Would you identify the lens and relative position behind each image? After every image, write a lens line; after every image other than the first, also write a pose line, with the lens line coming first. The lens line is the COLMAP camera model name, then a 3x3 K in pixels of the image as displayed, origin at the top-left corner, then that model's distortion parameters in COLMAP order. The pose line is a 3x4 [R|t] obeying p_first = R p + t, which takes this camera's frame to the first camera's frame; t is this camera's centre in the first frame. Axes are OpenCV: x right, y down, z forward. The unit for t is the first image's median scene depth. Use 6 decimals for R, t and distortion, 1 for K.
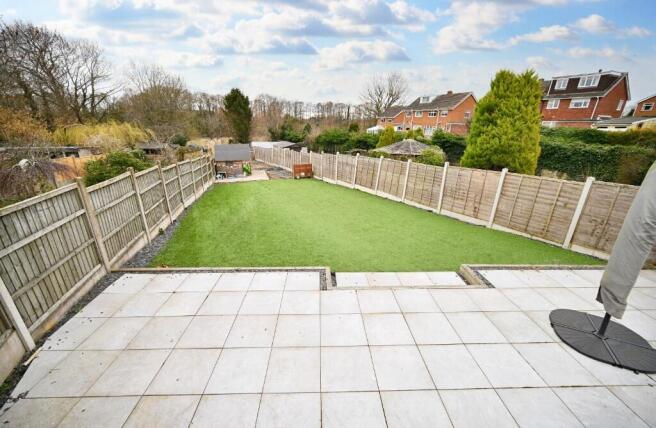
lens RADIAL K [[263.2, 0, 328.0], [0, 263.2, 214.0], [0, 0, 1]] dist [-0.000618, -0.000159]
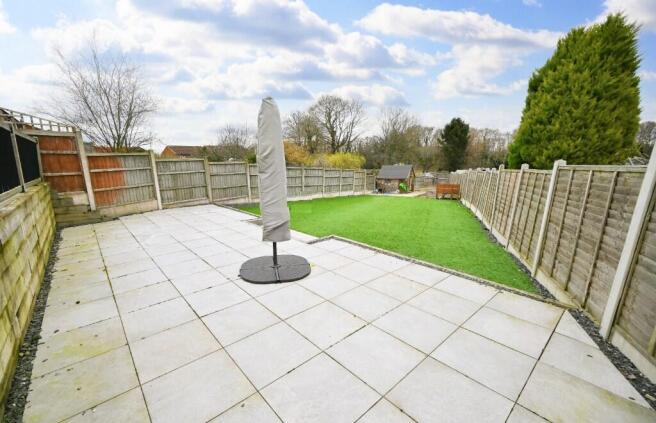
lens RADIAL K [[277.0, 0, 328.7], [0, 277.0, 220.4], [0, 0, 1]] dist [-0.001615, -0.000081]
pose [[0.648006, 0.144523, -0.747798, 0.378680], [-0.228676, 0.973451, -0.010027, 0.042268], [0.726495, 0.177501, 0.663851, 0.062518]]
